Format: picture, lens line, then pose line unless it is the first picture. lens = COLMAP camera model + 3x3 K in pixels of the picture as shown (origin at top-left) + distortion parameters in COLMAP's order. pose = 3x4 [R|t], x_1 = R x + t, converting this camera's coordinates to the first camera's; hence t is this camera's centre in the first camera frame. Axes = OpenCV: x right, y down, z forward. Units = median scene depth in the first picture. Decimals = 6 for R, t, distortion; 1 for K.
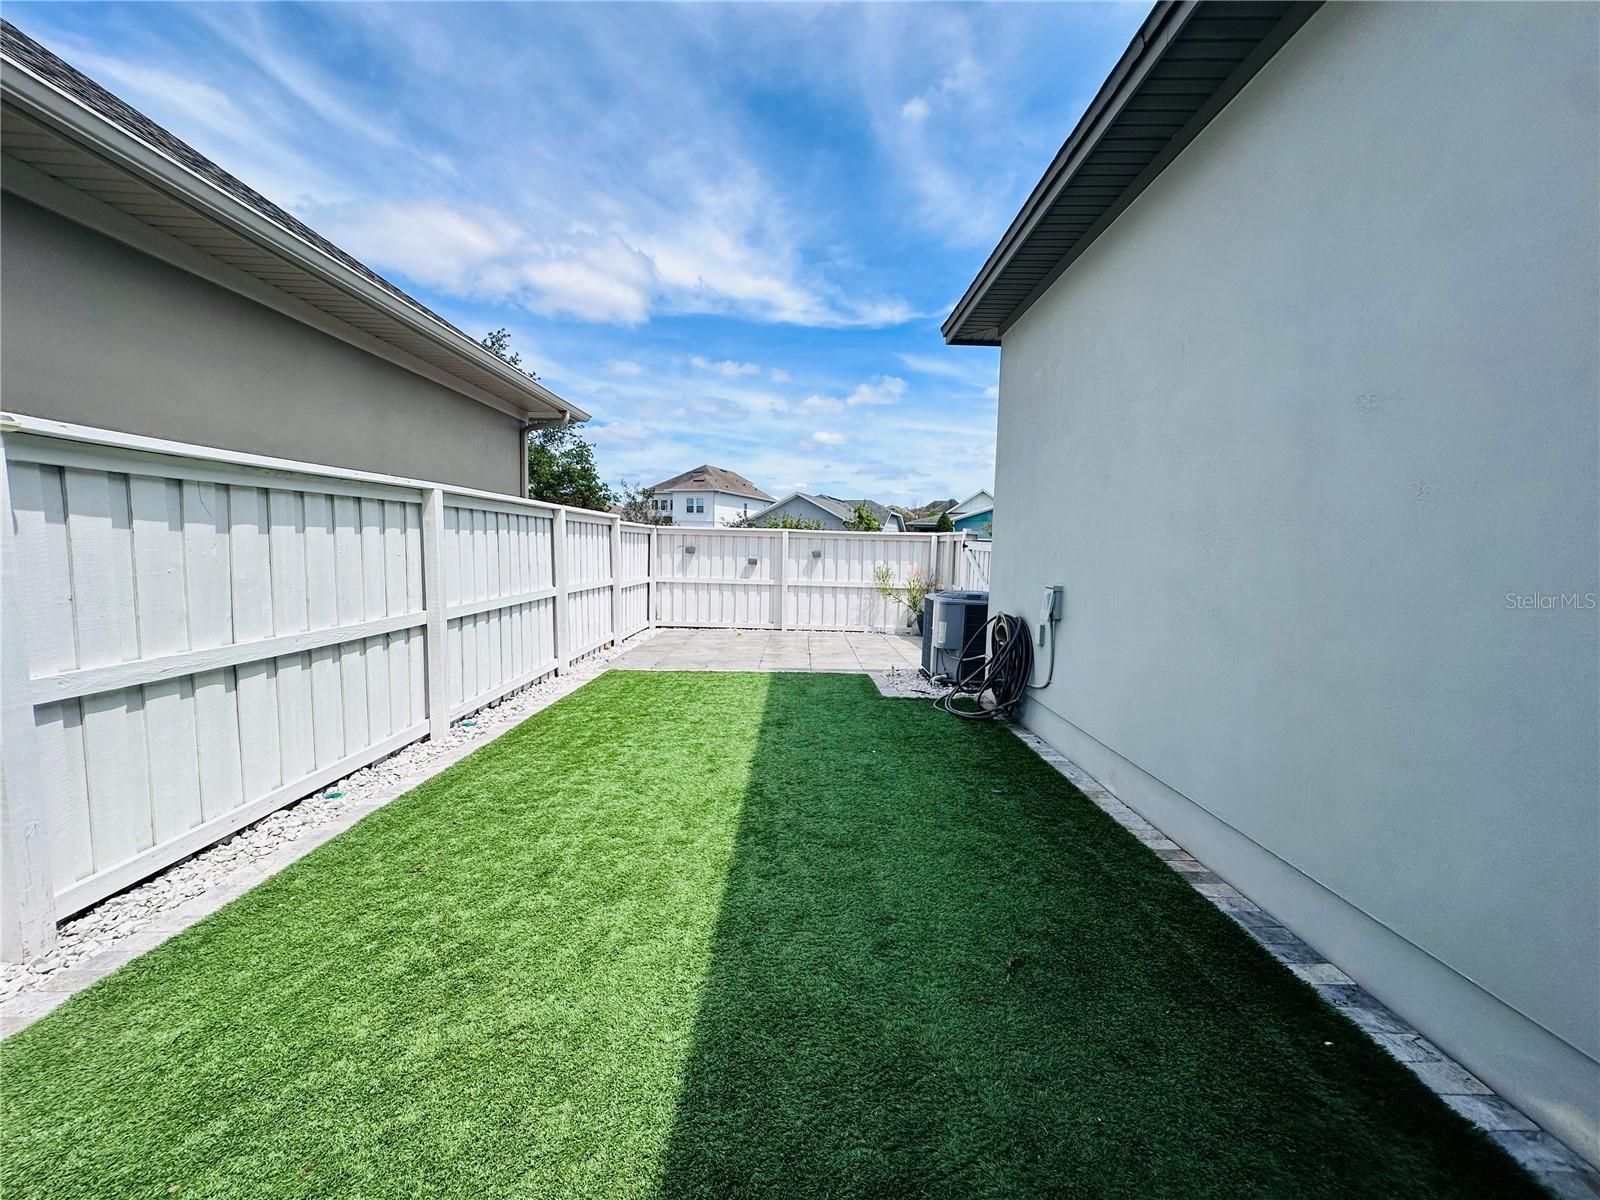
lens RADIAL K [[639.8, 0, 800.5], [0, 639.8, 602.1], [0, 0, 1]] dist [-0.004205, 0.001296]
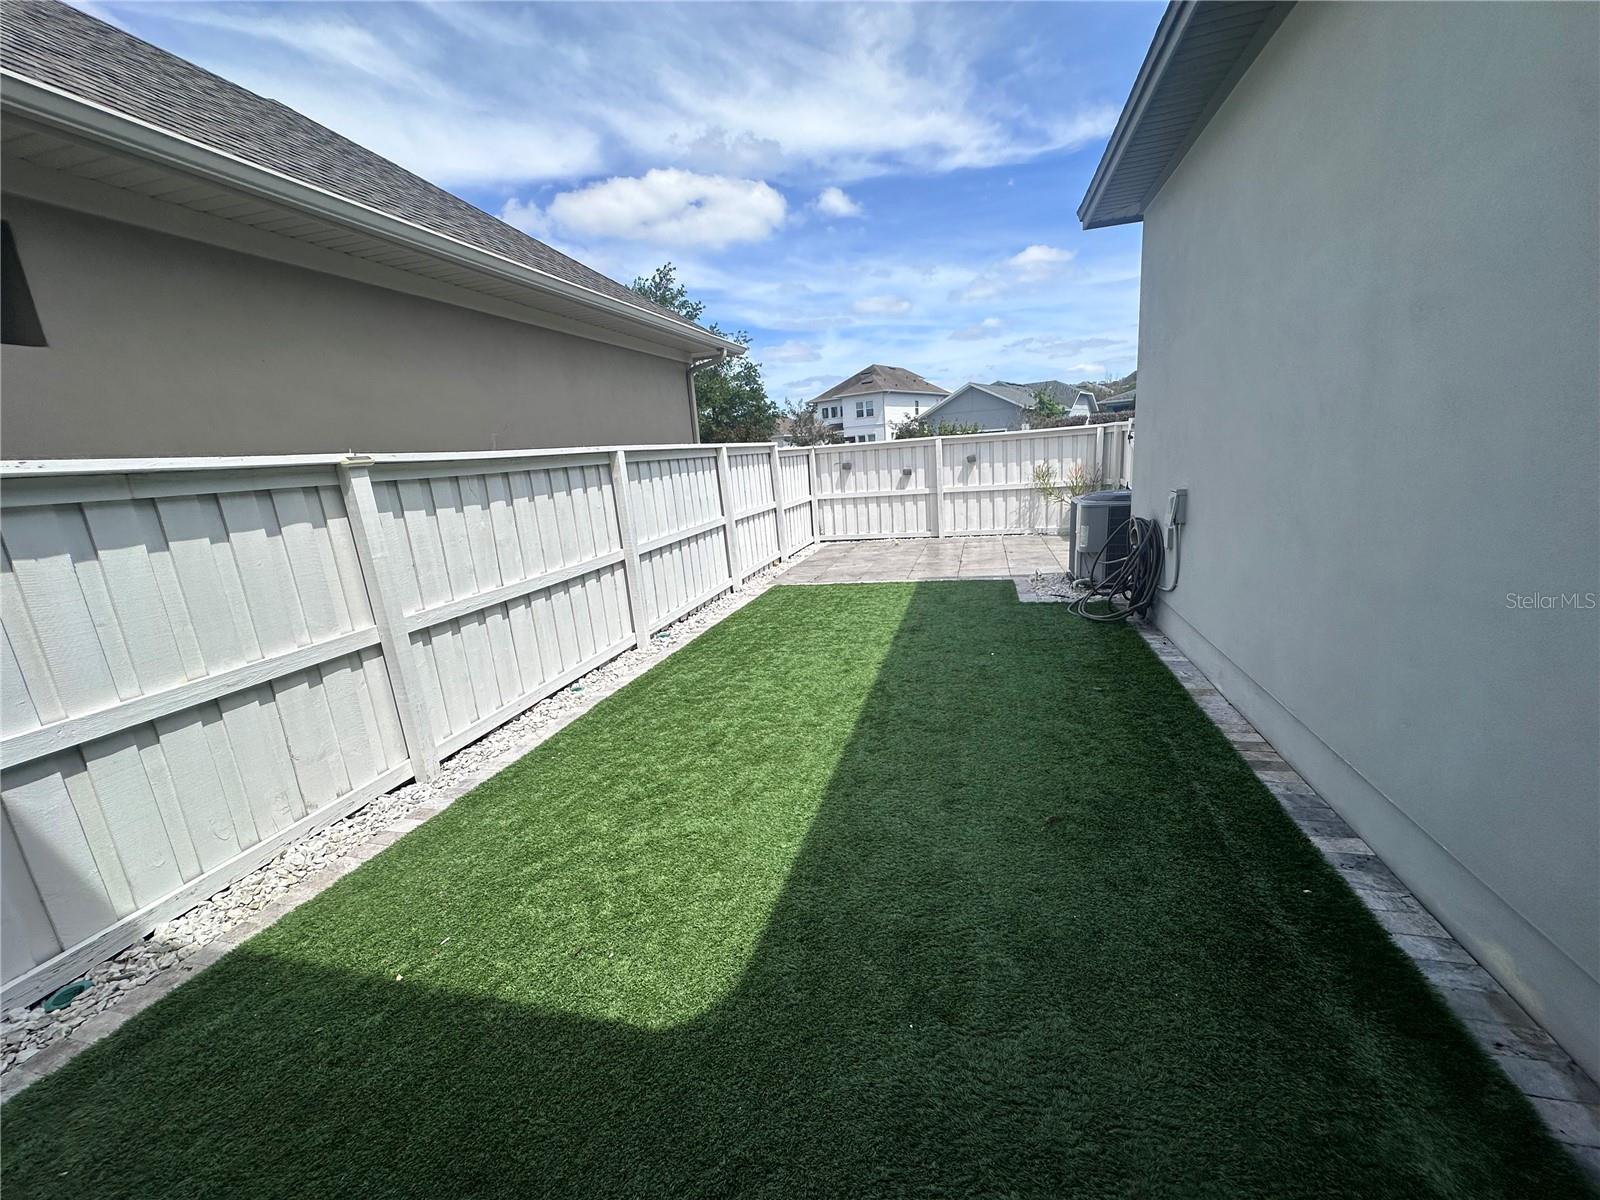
lens RADIAL K [[639.8, 0, 800.5], [0, 639.8, 603.4], [0, 0, 1]] dist [-0.004205, 0.001296]
pose [[0.958933, -0.031948, -0.281827, 0.144665], [0.074427, 0.987160, 0.141335, -0.045326], [0.273693, -0.156506, 0.948998, -0.171641]]
